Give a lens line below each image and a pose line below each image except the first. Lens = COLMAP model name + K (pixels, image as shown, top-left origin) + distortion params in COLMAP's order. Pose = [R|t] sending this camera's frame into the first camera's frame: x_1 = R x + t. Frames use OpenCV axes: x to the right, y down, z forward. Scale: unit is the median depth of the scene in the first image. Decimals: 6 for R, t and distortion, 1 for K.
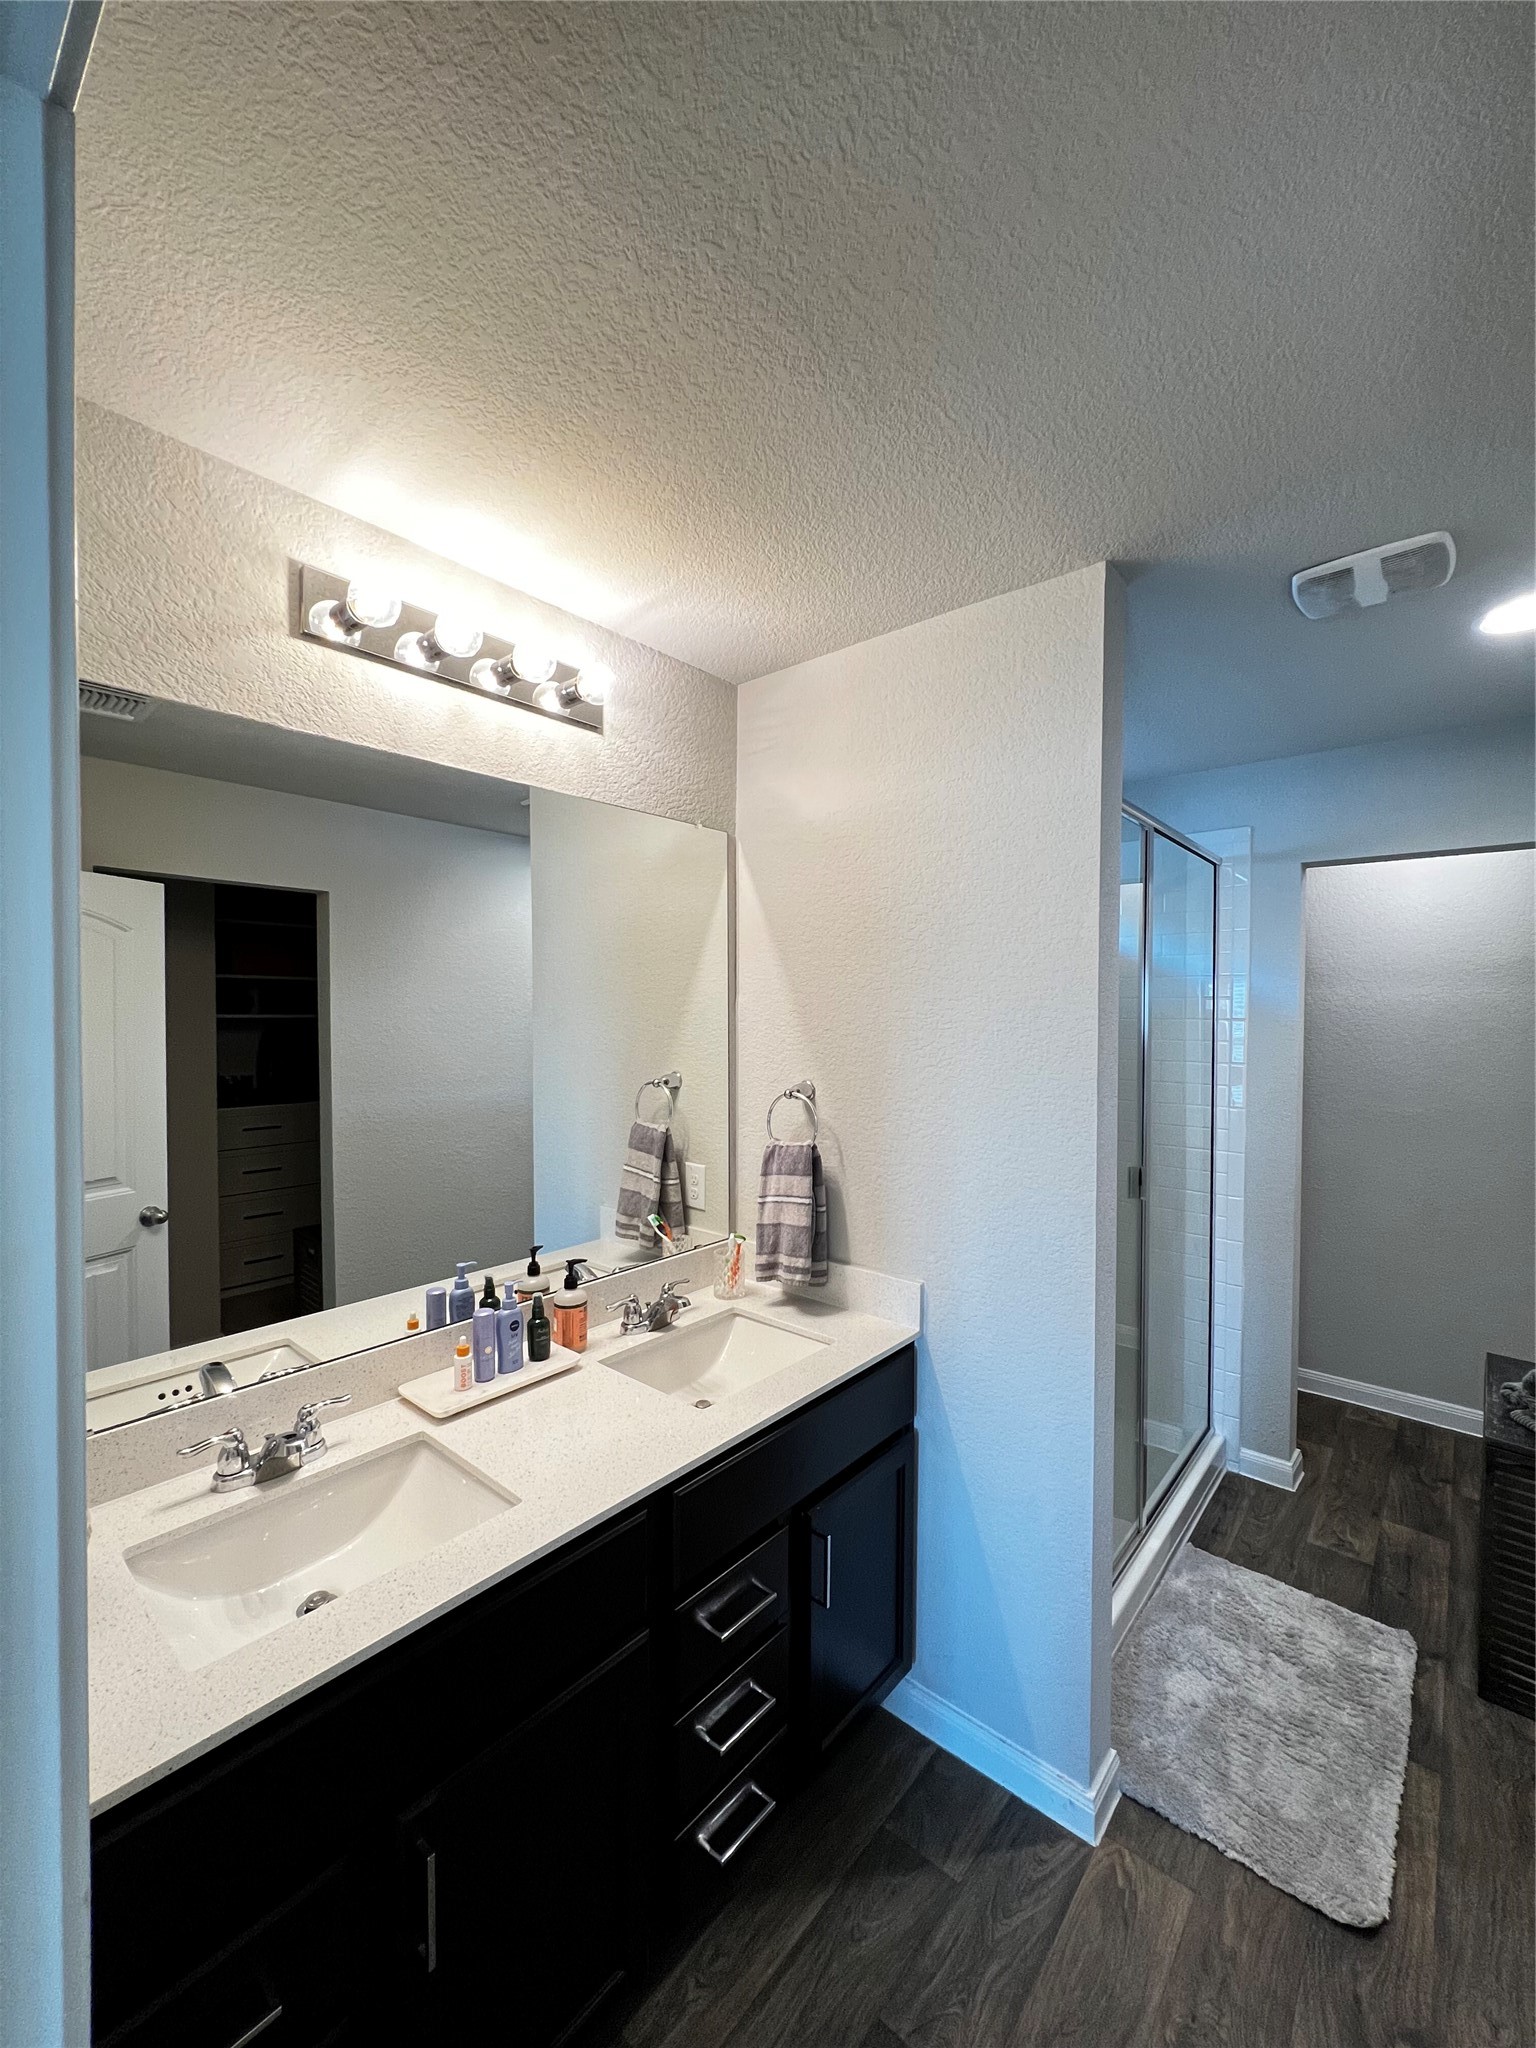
lens RADIAL K [[820.3, 0, 768.0], [0, 820.3, 1024.0], [0, 0, 1]] dist [-0.000294, -0.000182]
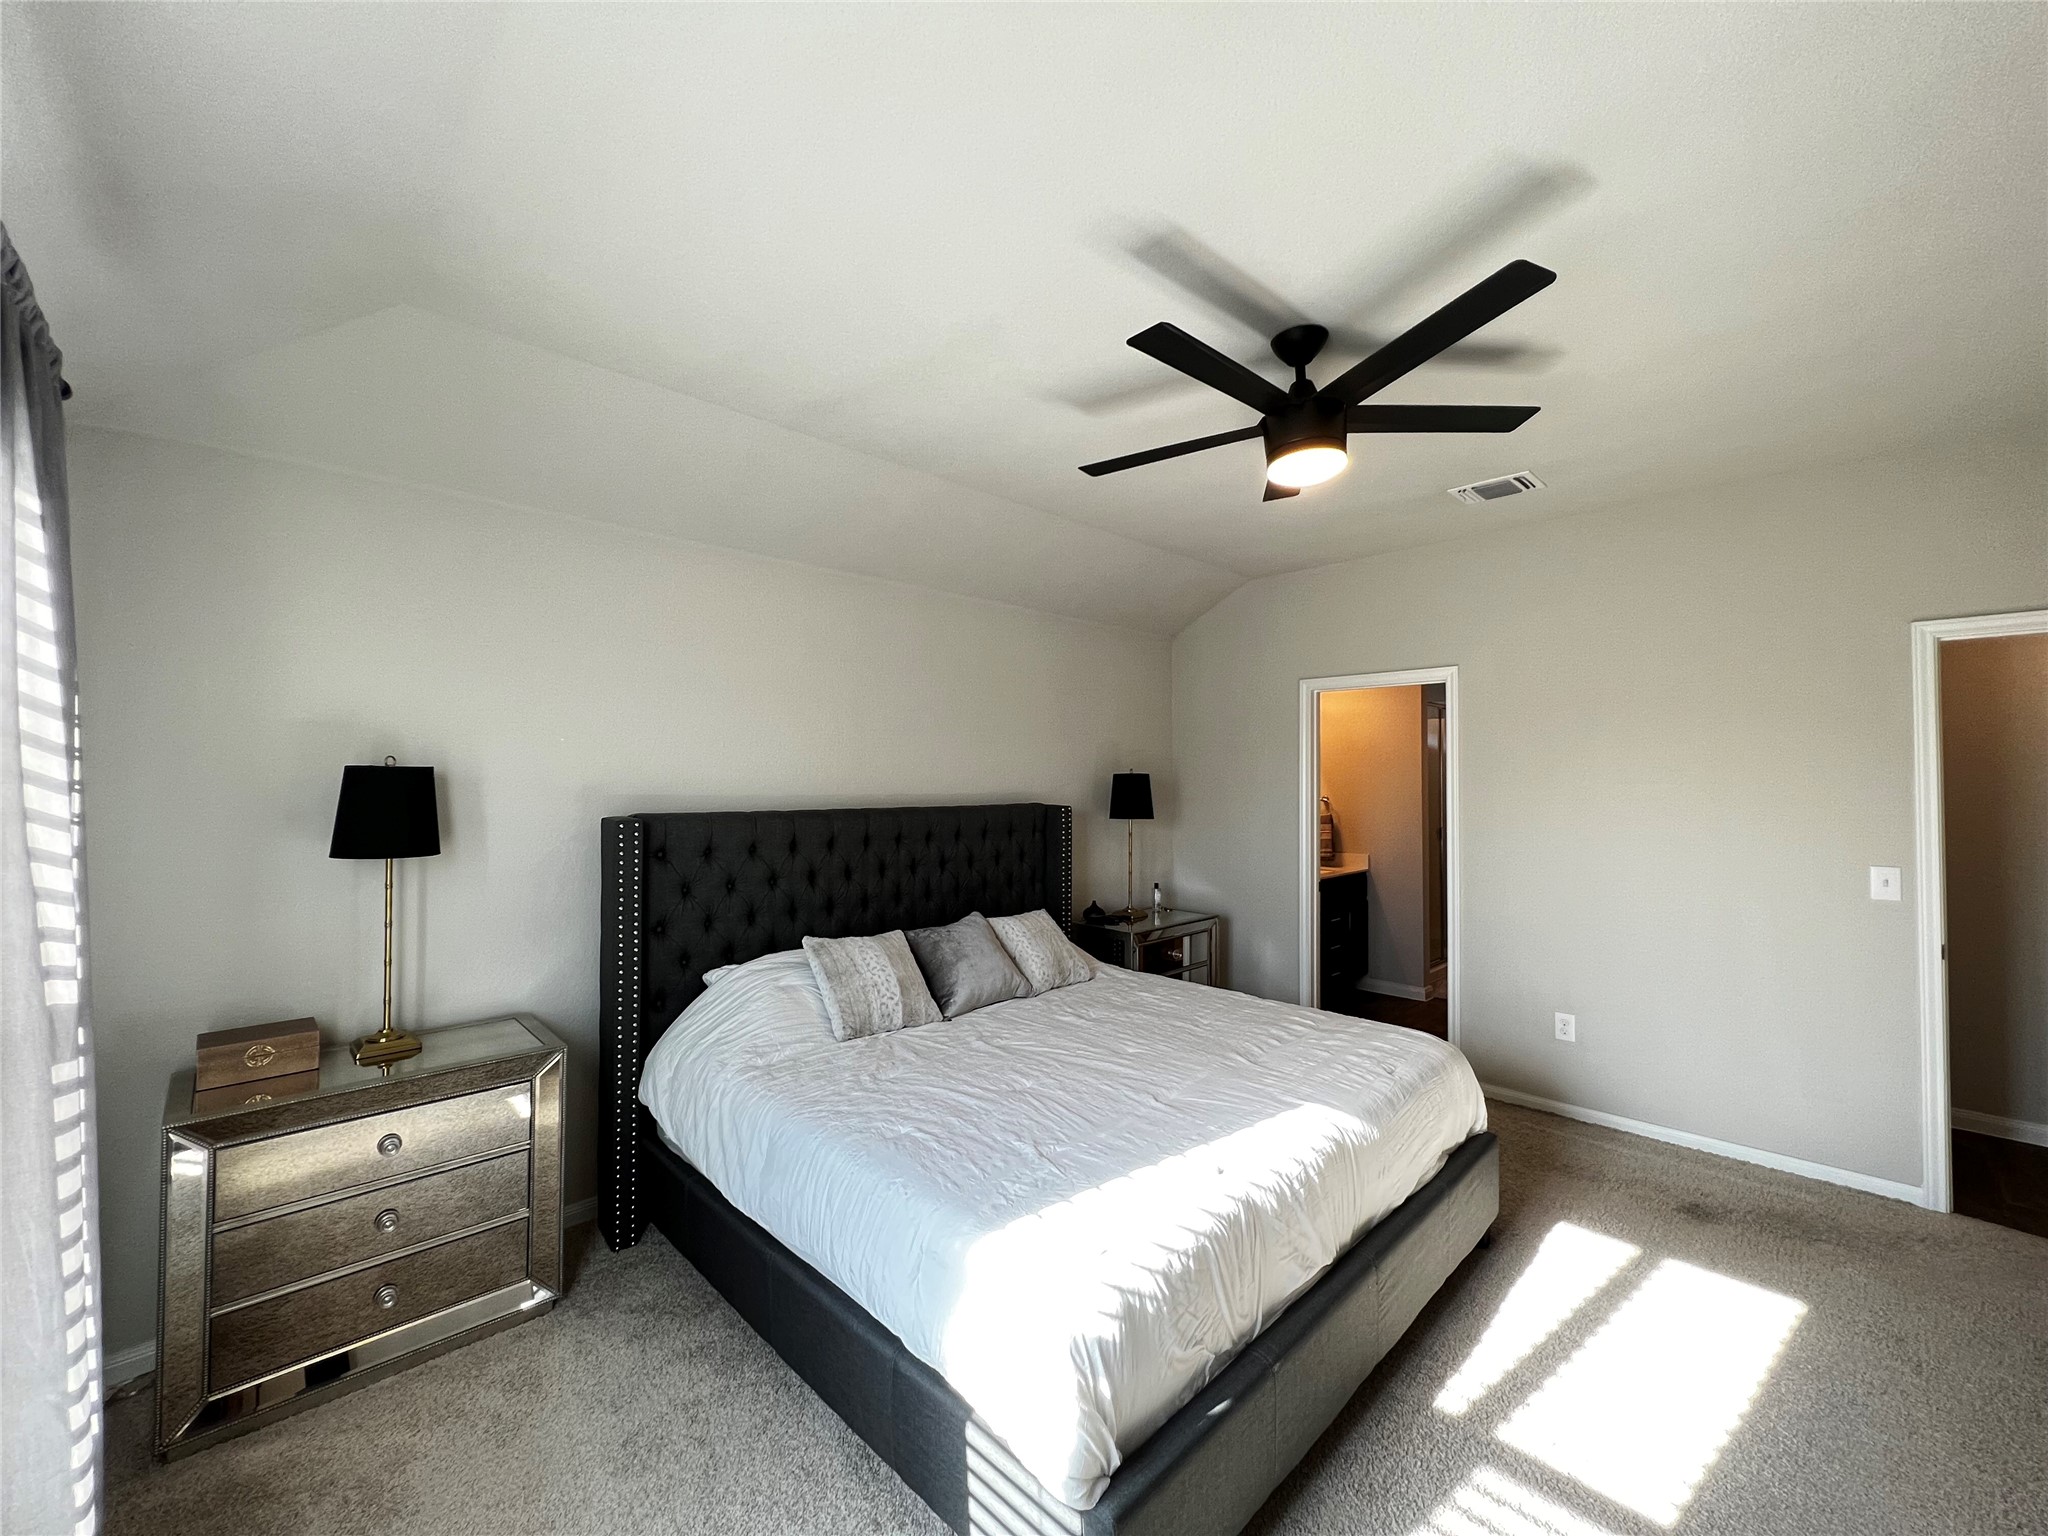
lens RADIAL K [[820.3, 0, 1028.1], [0, 820.3, 762.3], [0, 0, 1]] dist [-0.000294, -0.000182]
pose [[0.996747, -0.003350, -0.080525, -0.843317], [0.000104, 0.999189, -0.040276, 0.069627], [0.080595, 0.040136, 0.995939, -2.232505]]
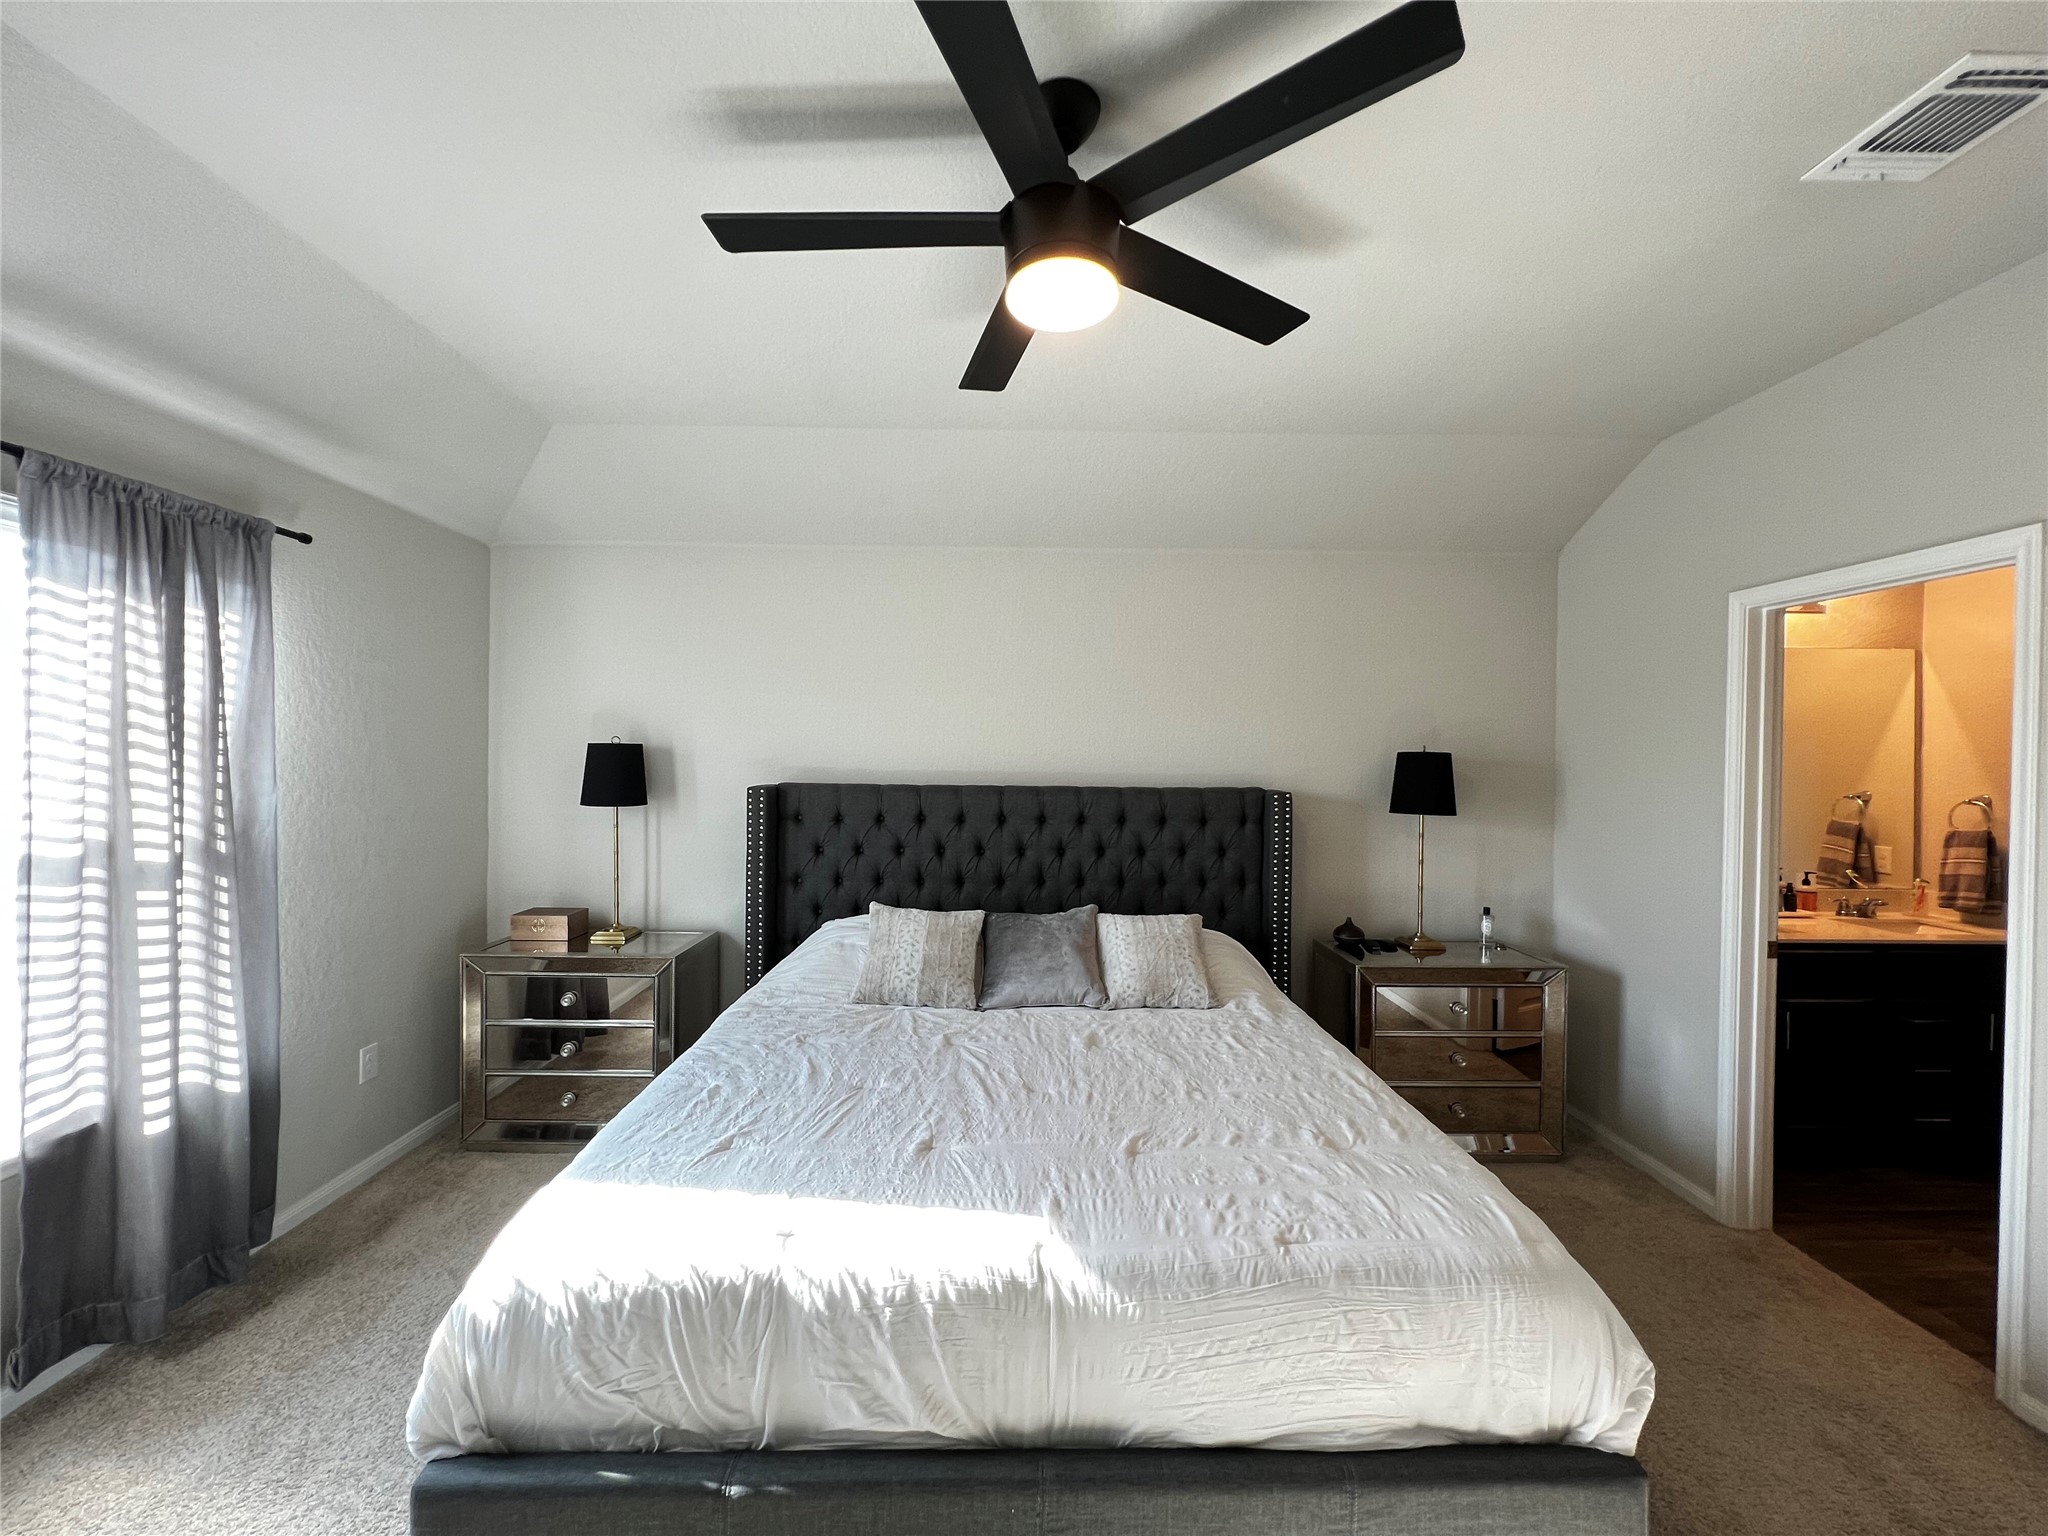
lens RADIAL K [[820.3, 0, 1028.1], [0, 820.3, 762.3], [0, 0, 1]] dist [-0.000294, -0.000182]
pose [[0.664917, 0.010085, -0.746849, -0.001984], [-0.022353, 0.999730, -0.006401, 0.057410], [0.746583, 0.020951, 0.664962, -1.628523]]
